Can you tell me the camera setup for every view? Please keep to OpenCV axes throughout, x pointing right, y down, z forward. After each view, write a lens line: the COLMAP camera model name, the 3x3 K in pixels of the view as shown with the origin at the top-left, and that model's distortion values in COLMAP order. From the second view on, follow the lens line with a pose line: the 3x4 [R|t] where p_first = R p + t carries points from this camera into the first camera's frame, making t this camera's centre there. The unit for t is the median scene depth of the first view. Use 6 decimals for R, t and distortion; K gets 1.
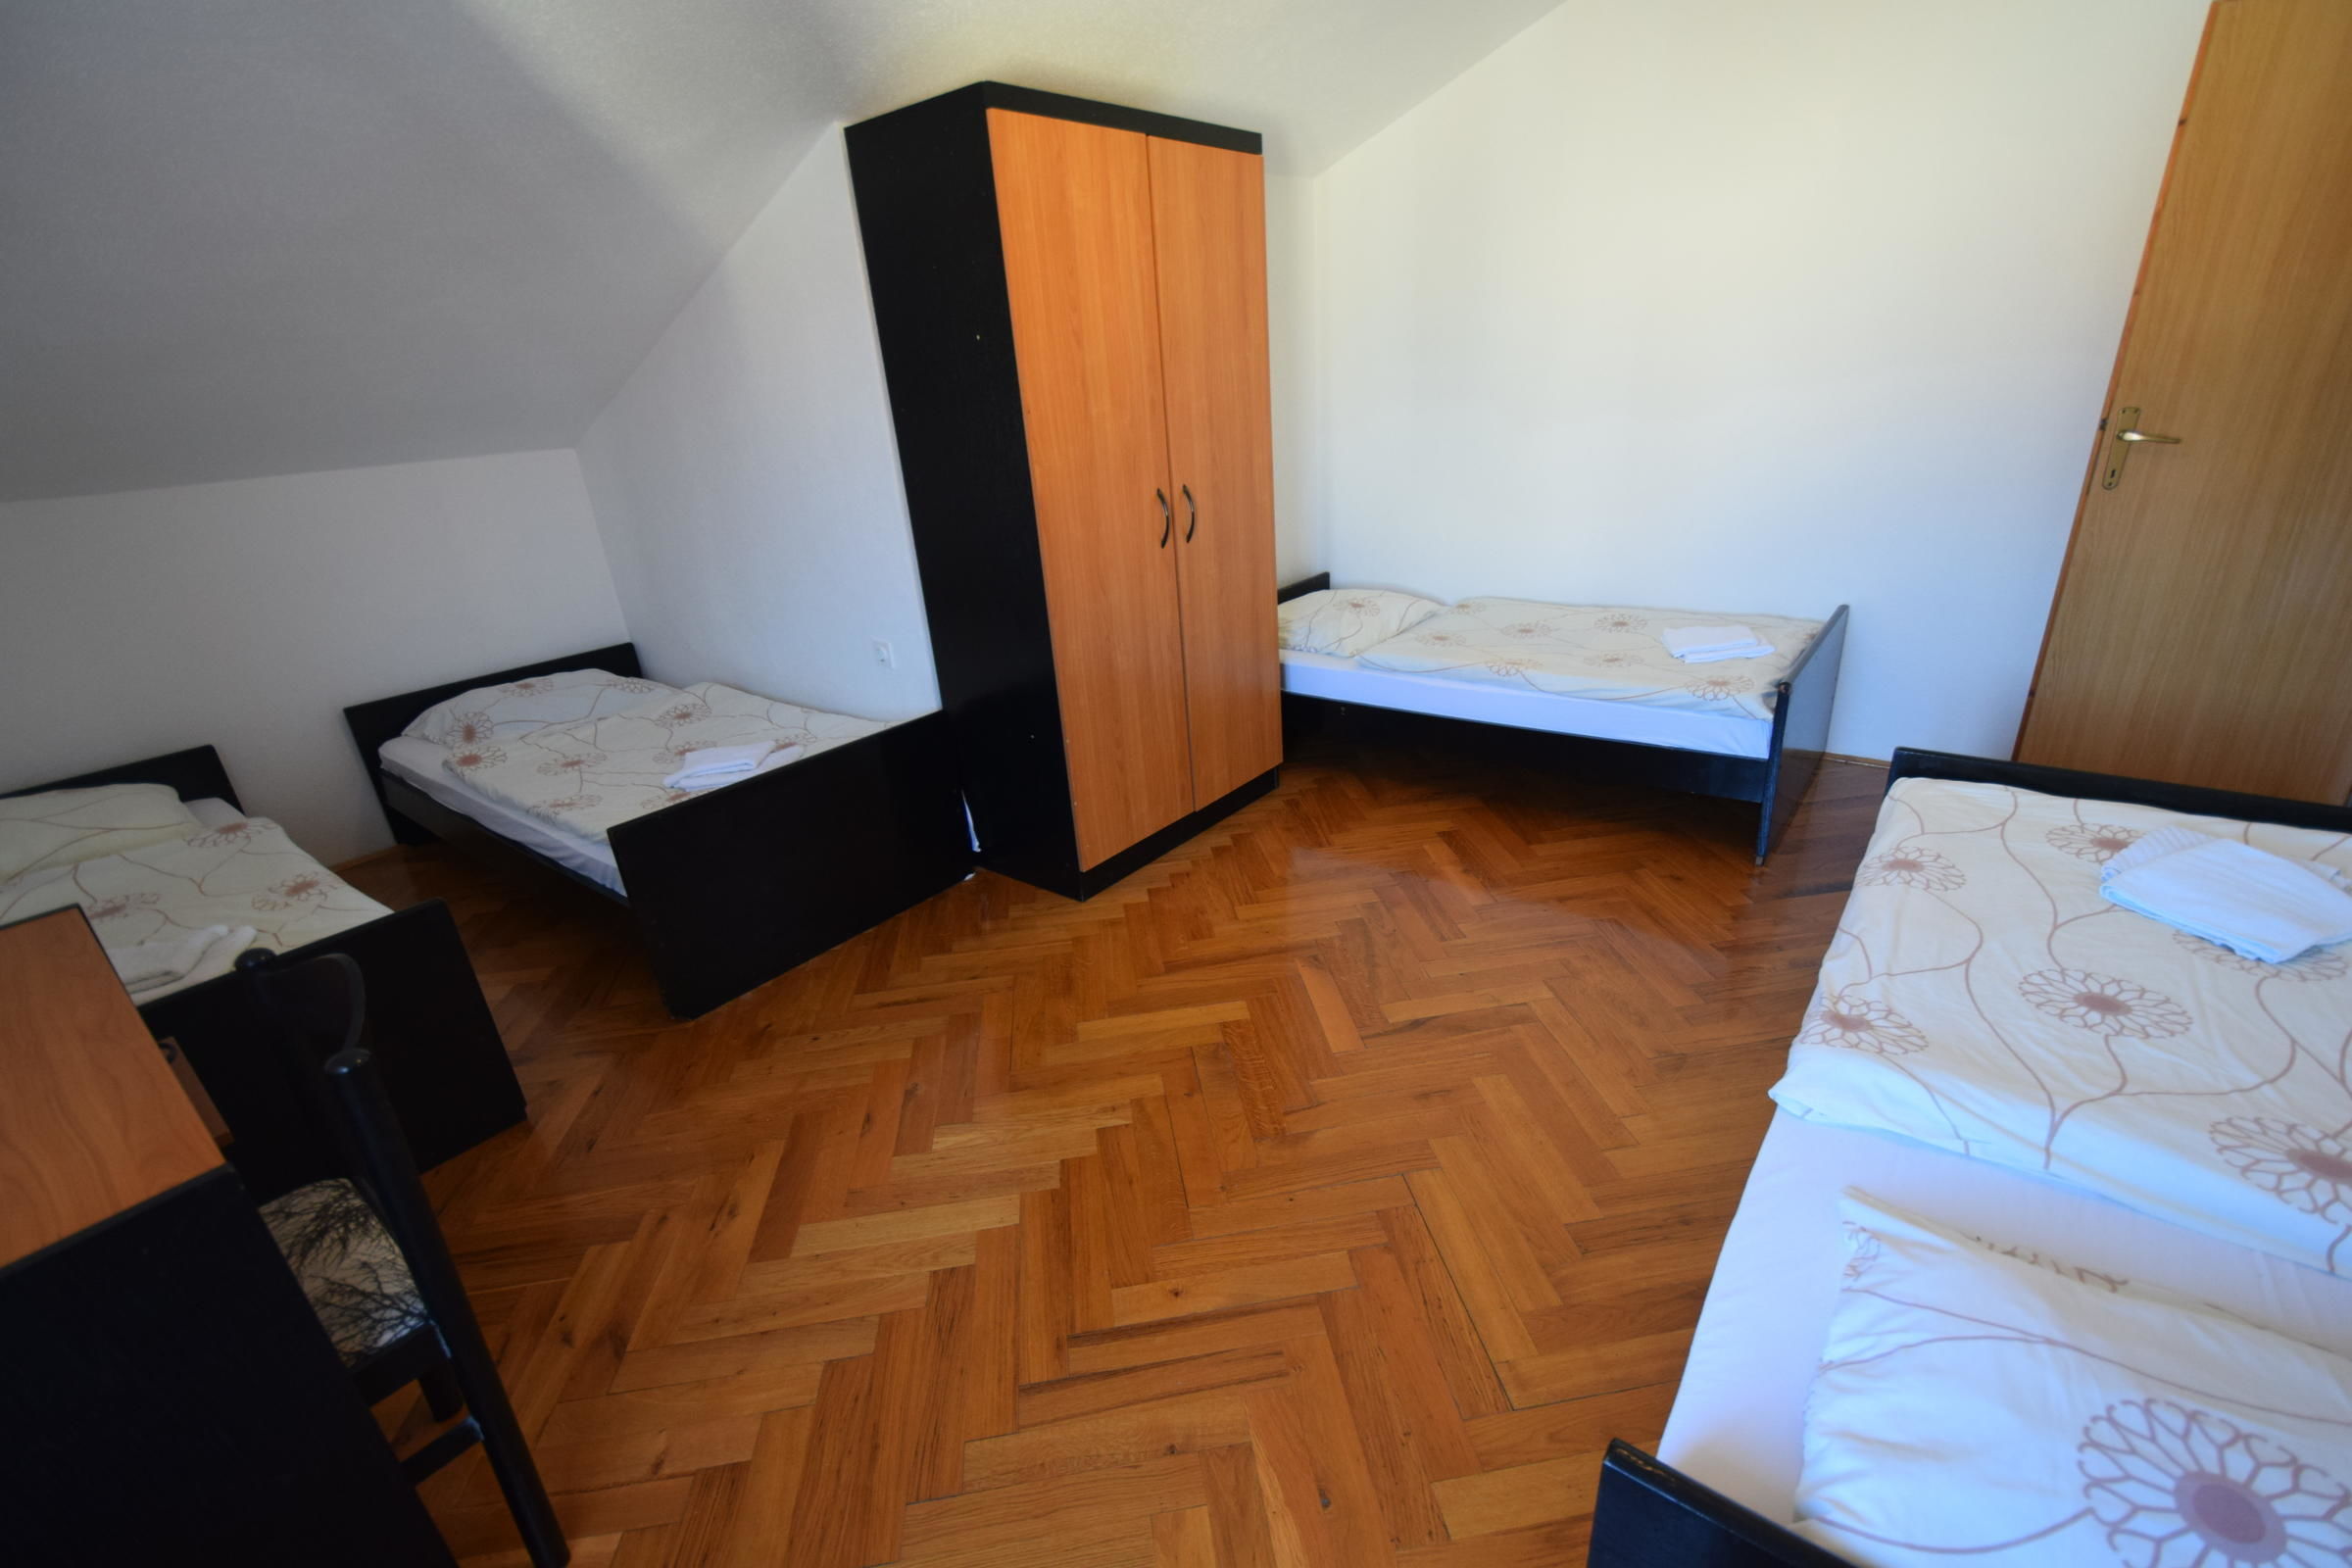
lens RADIAL K [[1019.7, 0, 1188.3], [0, 1019.7, 819.1], [0, 0, 1]] dist [0.009780, -0.009578]
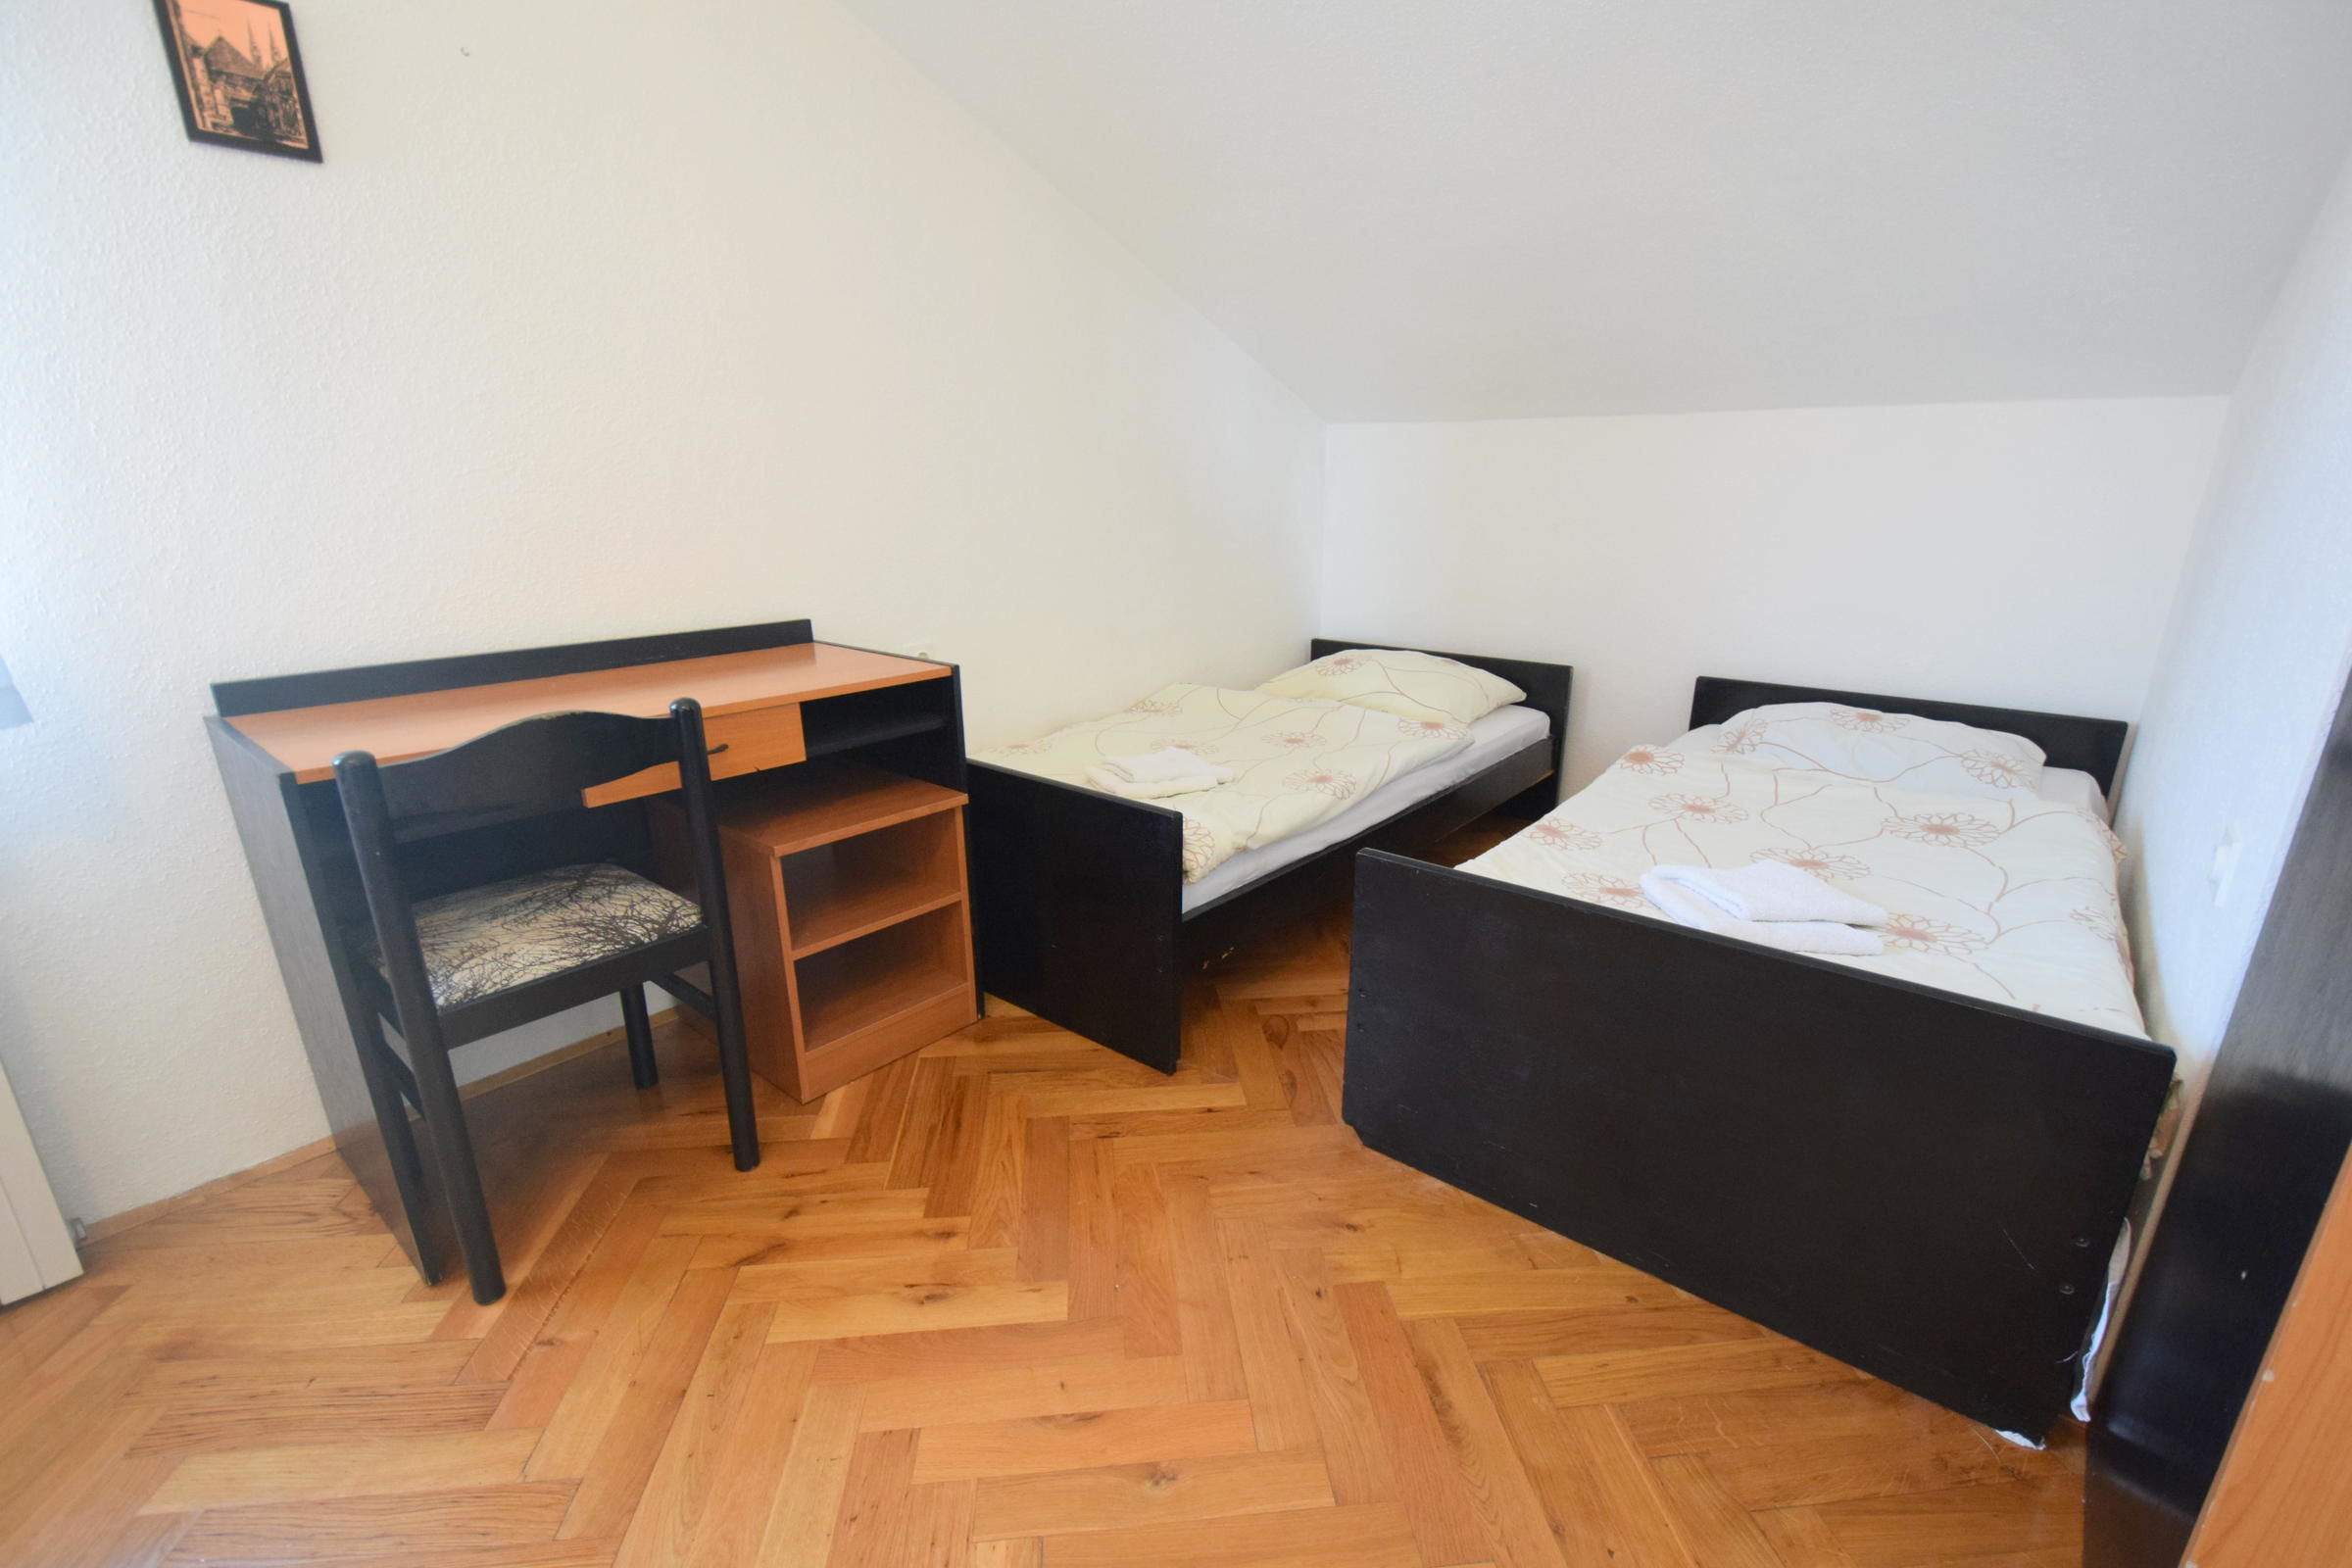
lens RADIAL K [[1019.7, 0, 1188.3], [0, 1019.7, 819.1], [0, 0, 1]] dist [0.009780, -0.009578]
pose [[-0.033293, 0.370225, -0.928345, 0.072356], [-0.398193, 0.847043, 0.352081, -0.166162], [0.916697, 0.381382, 0.119220, 0.631679]]
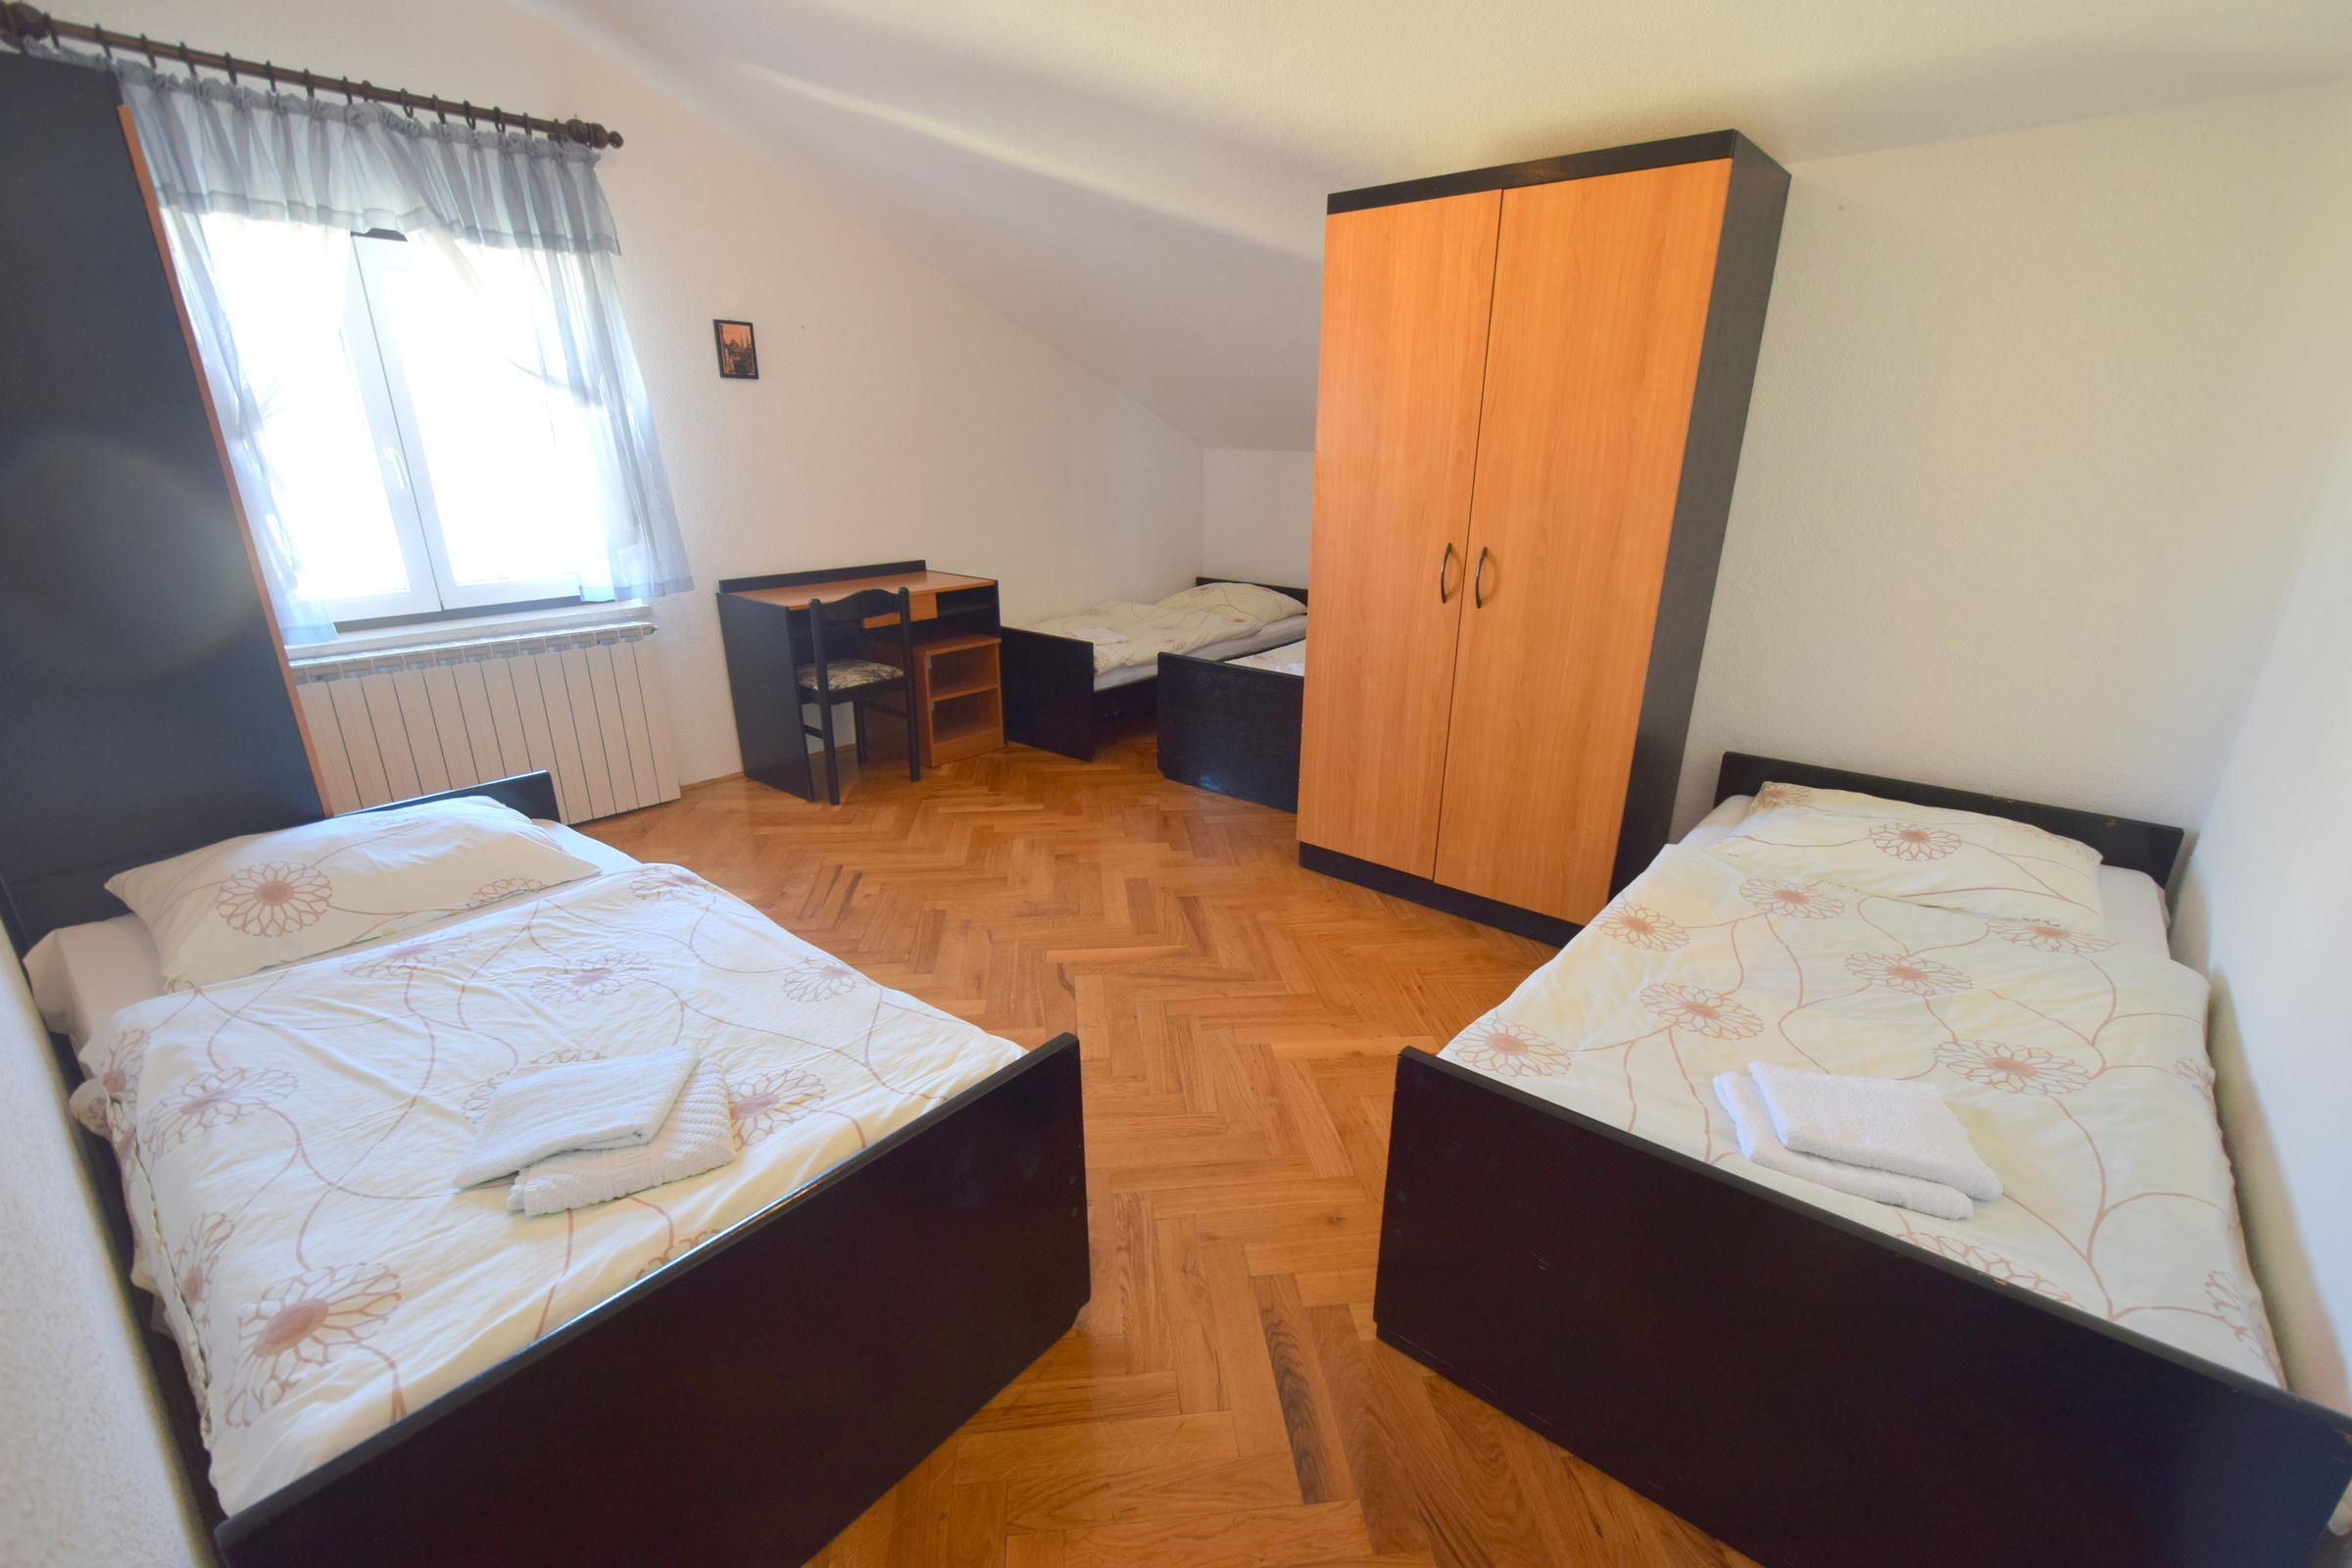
lens RADIAL K [[1019.7, 0, 1188.3], [0, 1019.7, 819.1], [0, 0, 1]] dist [0.009780, -0.009578]
pose [[-0.026163, 0.412164, -0.910734, 0.964340], [-0.410104, 0.826426, 0.385791, -0.370901], [0.911663, 0.383589, 0.147408, 0.708219]]
